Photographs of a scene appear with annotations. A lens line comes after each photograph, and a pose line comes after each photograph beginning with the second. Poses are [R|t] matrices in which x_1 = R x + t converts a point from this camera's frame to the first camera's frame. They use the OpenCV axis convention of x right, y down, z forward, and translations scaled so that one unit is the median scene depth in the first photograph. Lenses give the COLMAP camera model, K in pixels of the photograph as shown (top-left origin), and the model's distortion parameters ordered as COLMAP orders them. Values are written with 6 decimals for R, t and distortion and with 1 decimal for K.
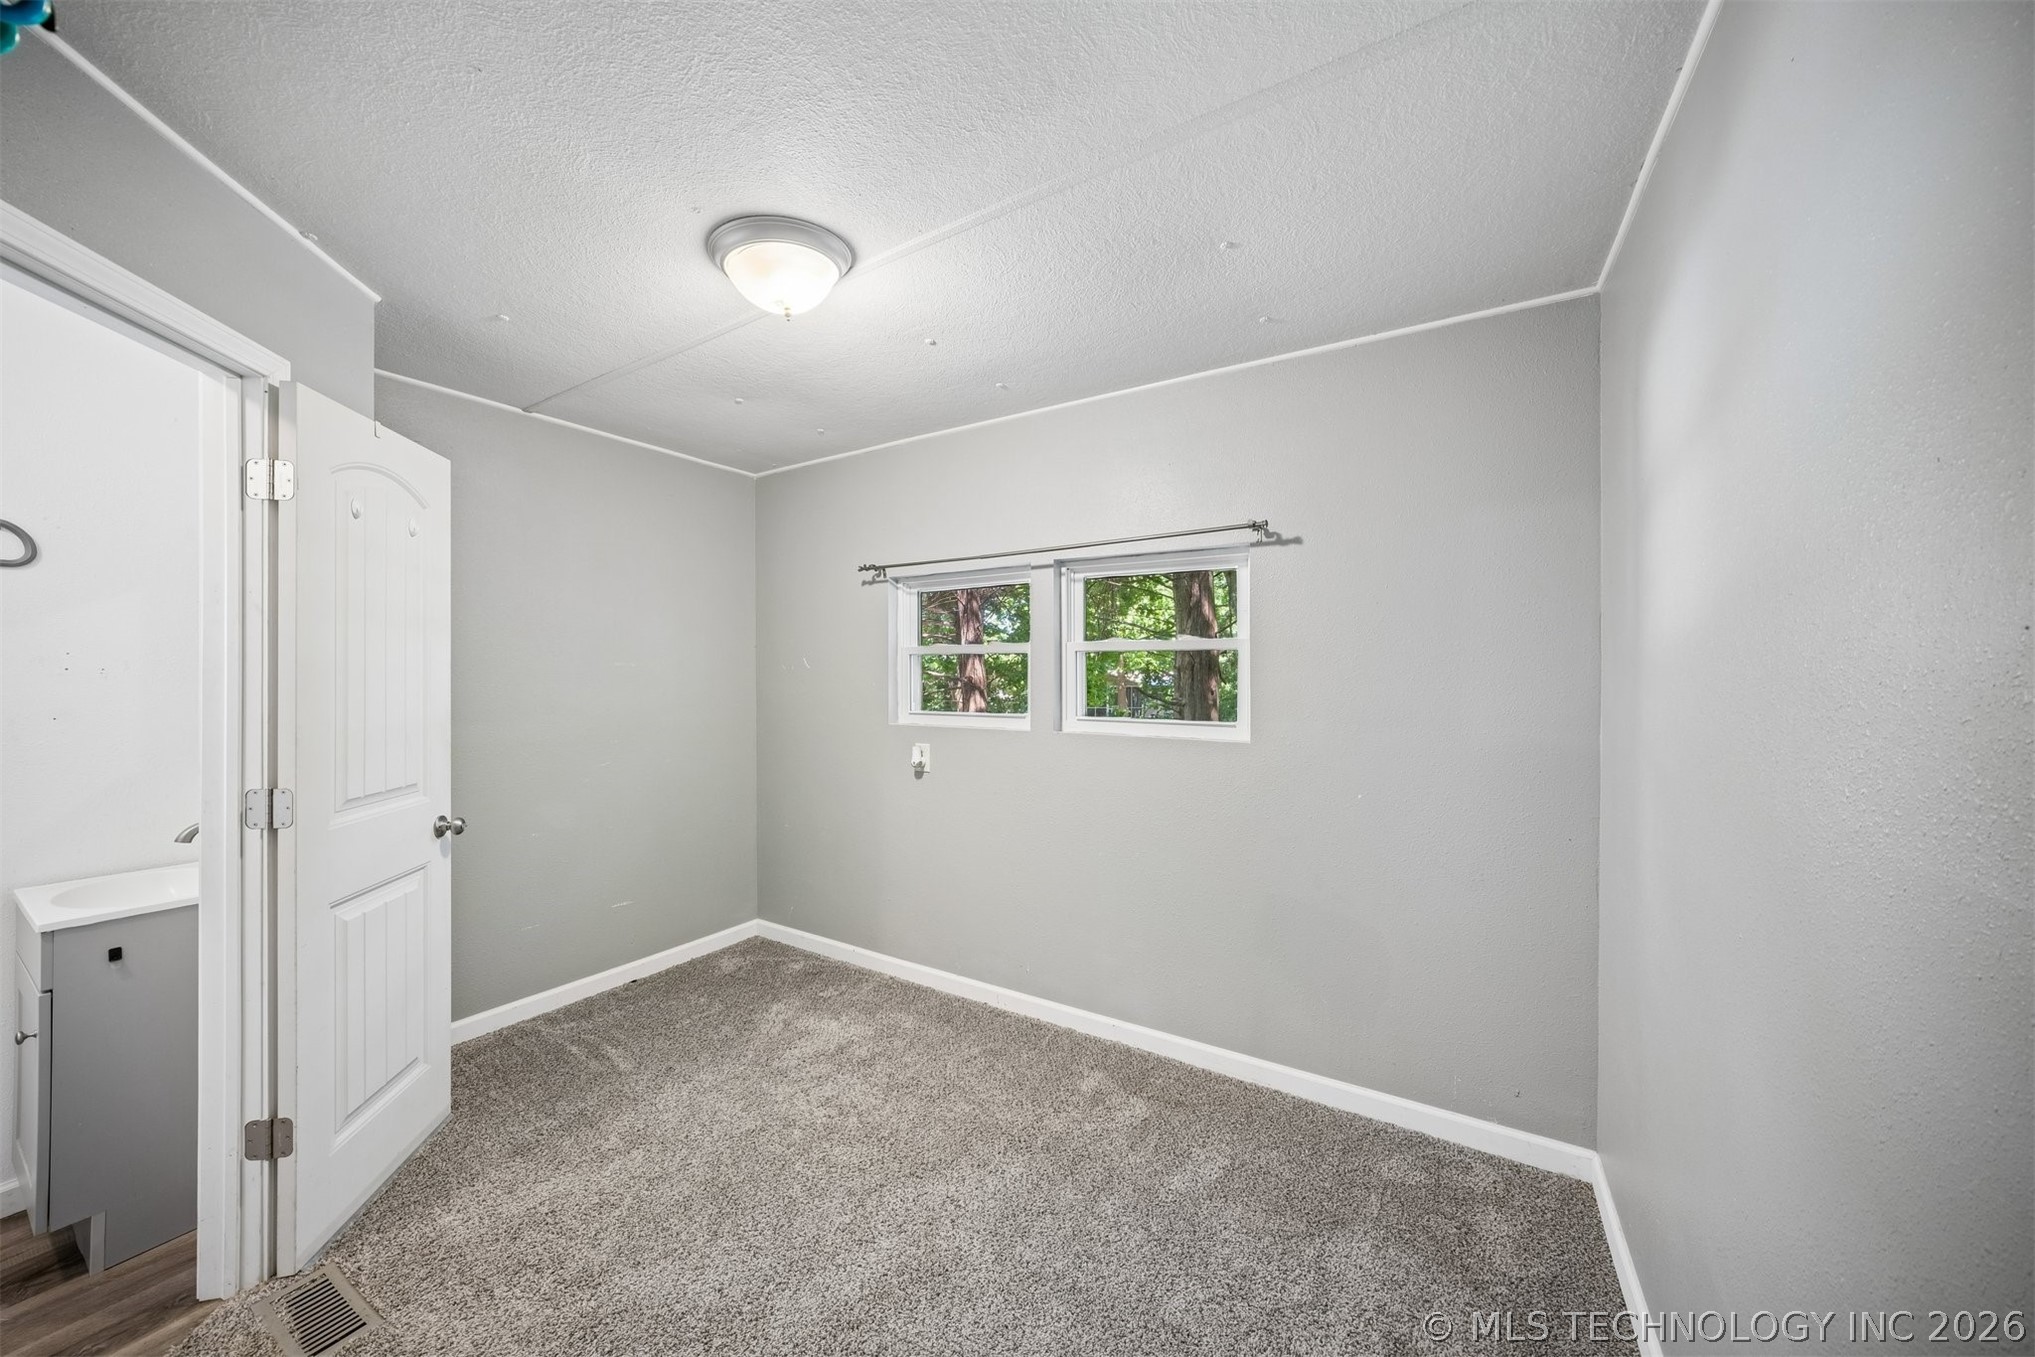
lens RADIAL K [[712.9, 0, 951.2], [0, 712.9, 666.4], [0, 0, 1]] dist [-0.013833, 0.001139]
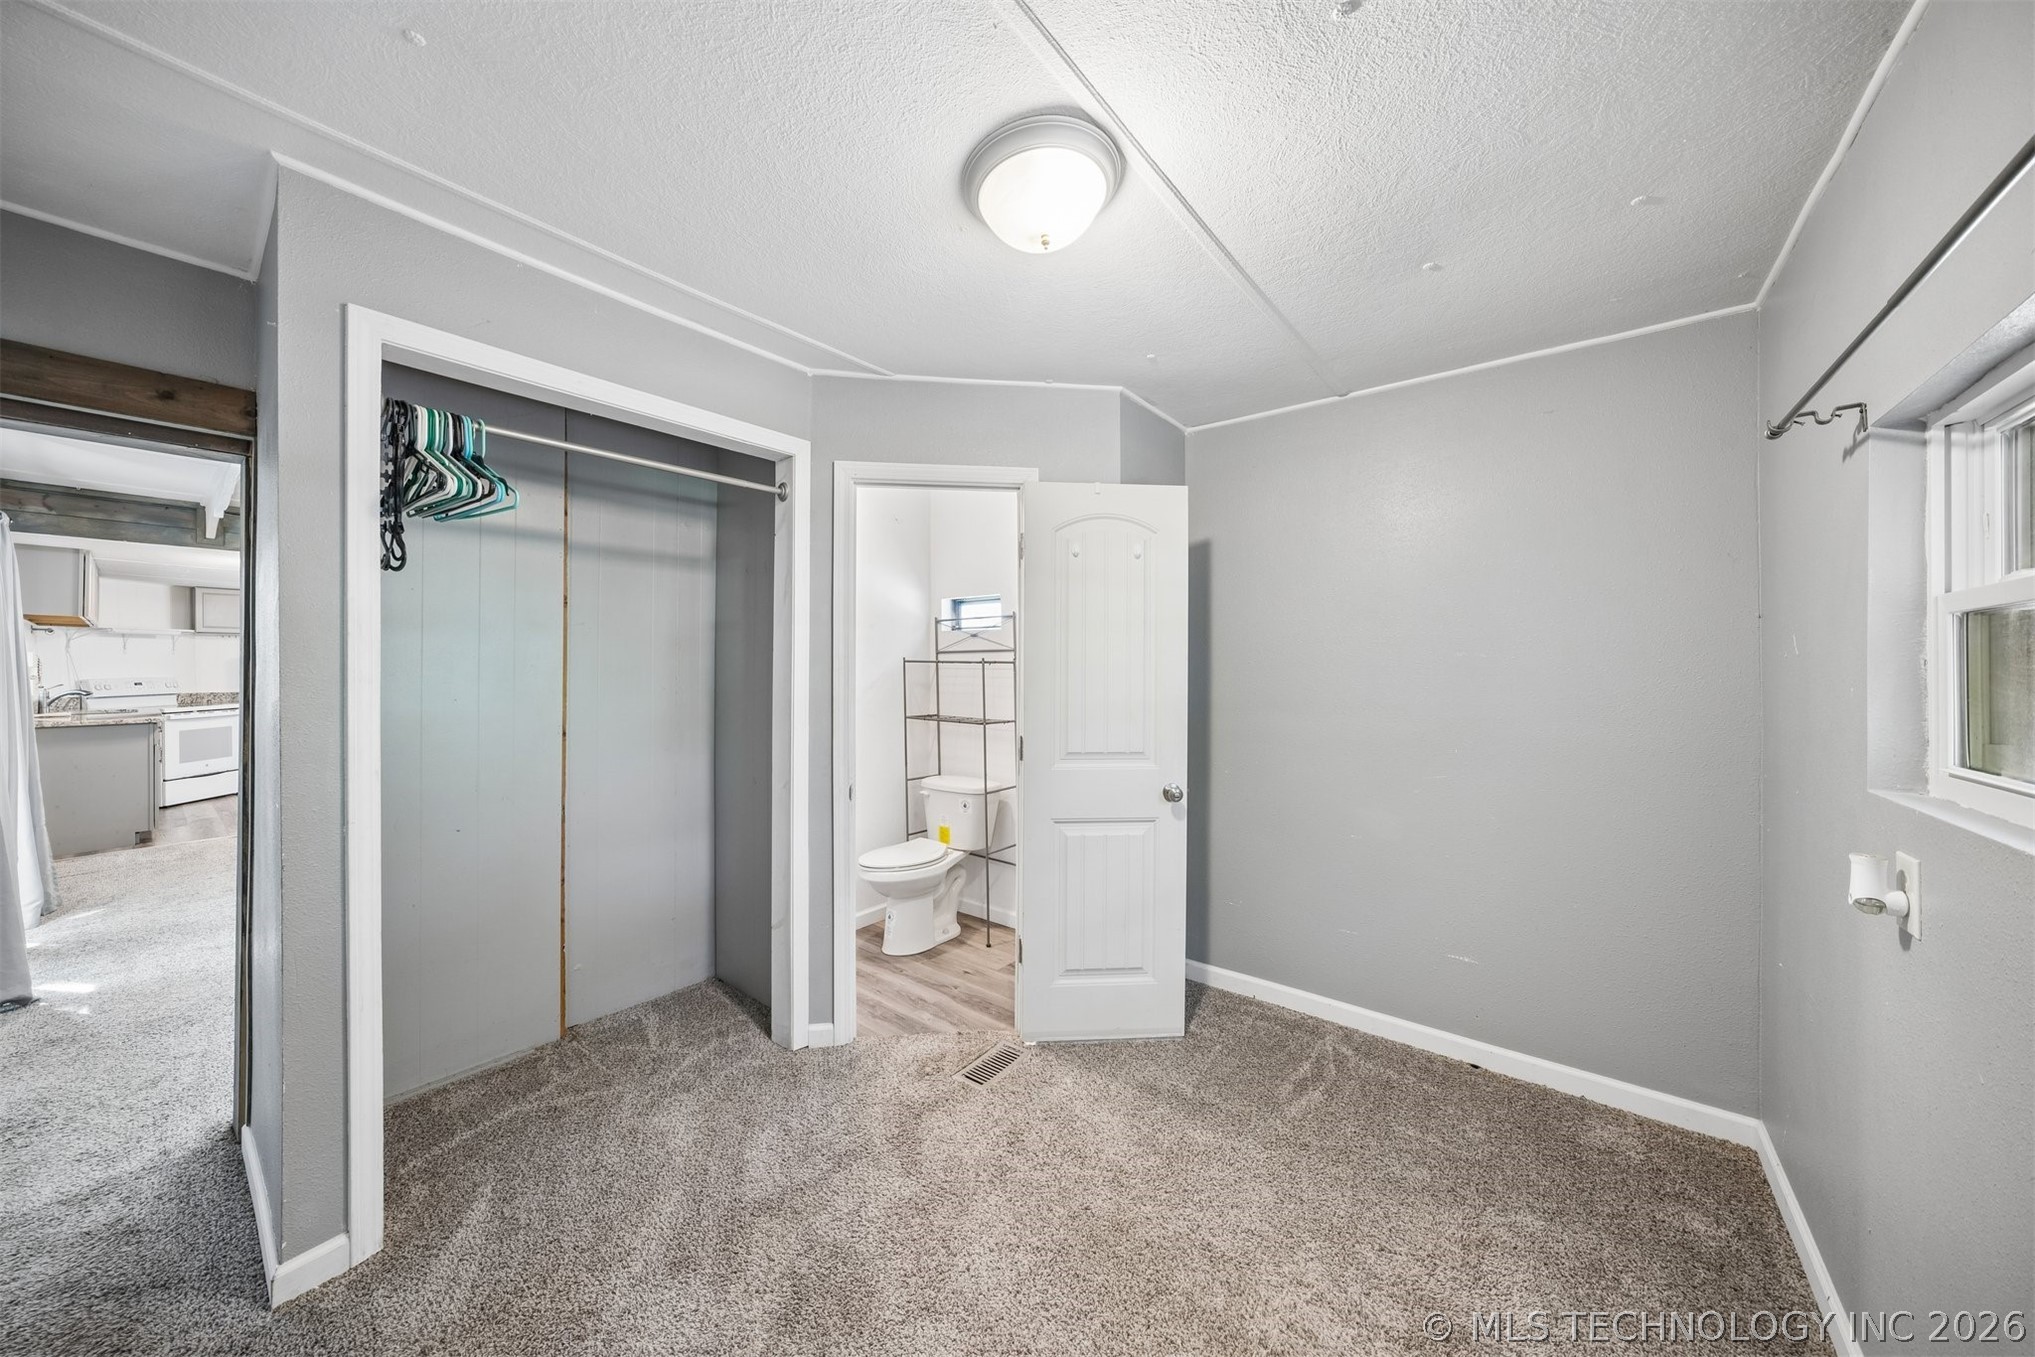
lens RADIAL K [[712.9, 0, 1068.1], [0, 712.9, 667.2], [0, 0, 1]] dist [-0.013833, 0.001139]
pose [[-0.049213, -0.004053, -0.998780, 0.435932], [0.008053, 0.999958, -0.004455, 0.013046], [0.998756, -0.008263, -0.049178, 0.761258]]
